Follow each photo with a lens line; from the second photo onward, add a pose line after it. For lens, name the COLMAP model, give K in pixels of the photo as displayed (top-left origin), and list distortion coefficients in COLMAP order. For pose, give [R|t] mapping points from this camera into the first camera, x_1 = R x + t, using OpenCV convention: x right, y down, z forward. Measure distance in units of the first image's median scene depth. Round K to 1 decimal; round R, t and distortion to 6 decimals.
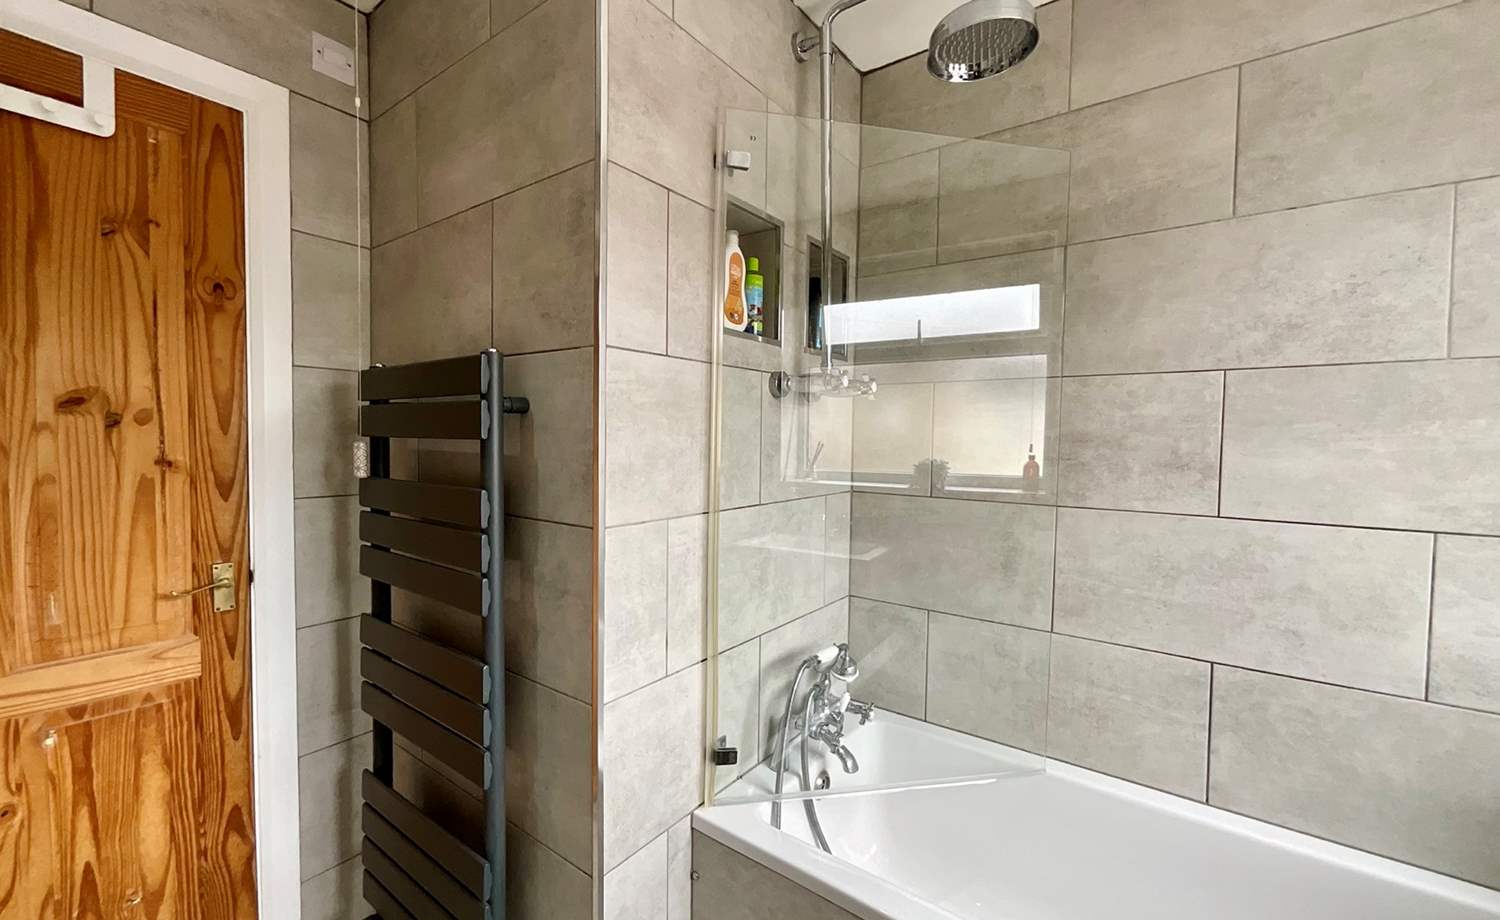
lens RADIAL K [[621.6, 0, 750.0], [0, 621.6, 460.0], [0, 0, 1]] dist [-0.000359, -0.000031]
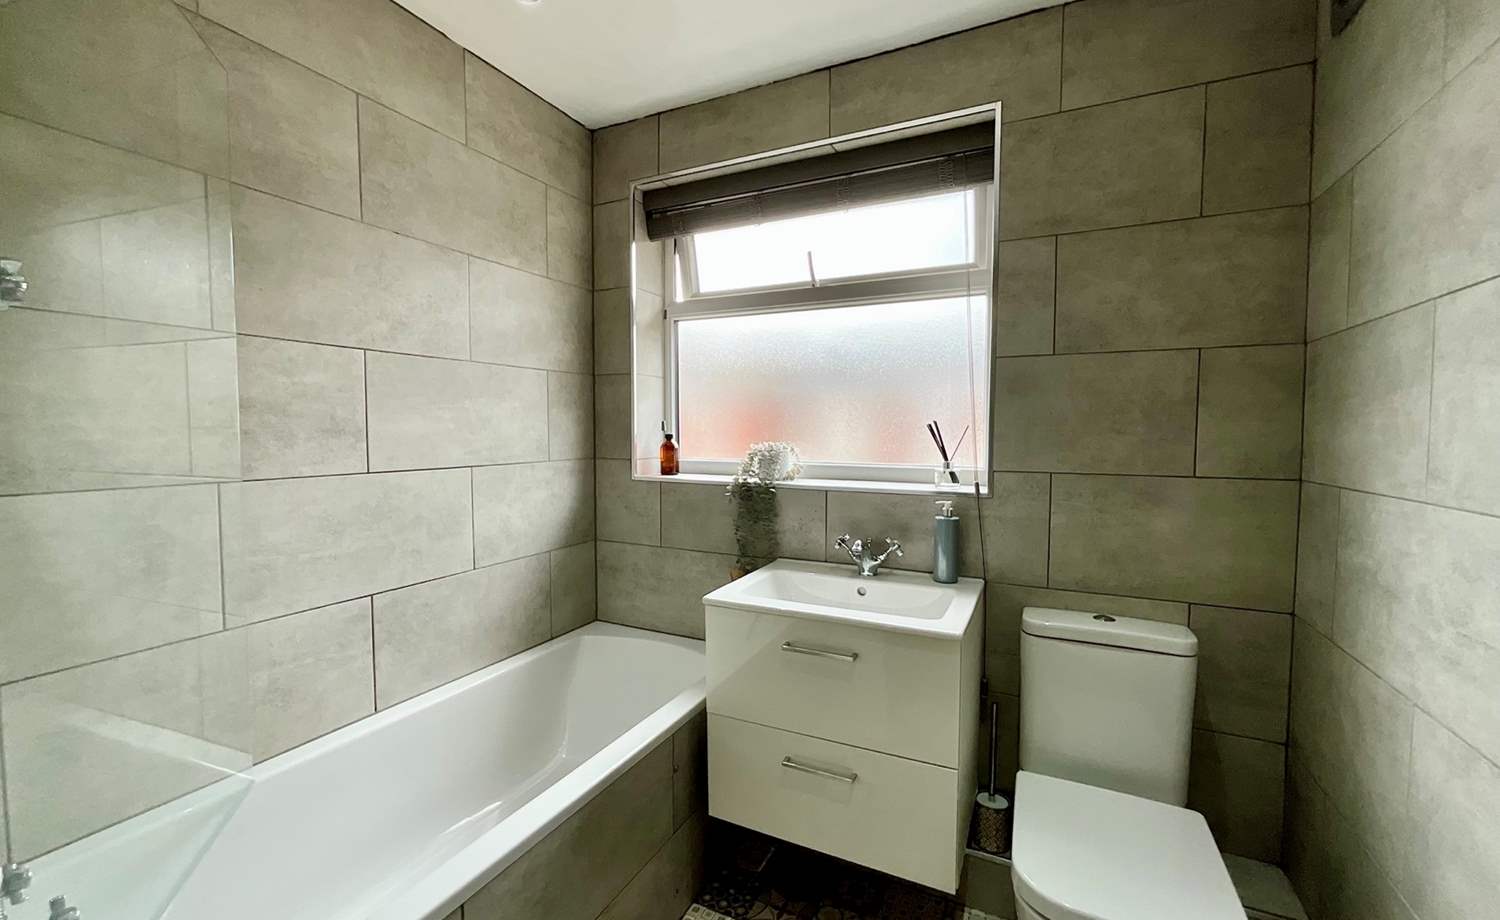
lens RADIAL K [[621.6, 0, 750.0], [0, 621.6, 460.0], [0, 0, 1]] dist [-0.000359, -0.000031]
pose [[-0.200078, -0.059268, 0.977986, -0.552766], [0.033841, 0.997155, 0.067353, 0.011576], [-0.979195, 0.046572, -0.197503, 0.510641]]
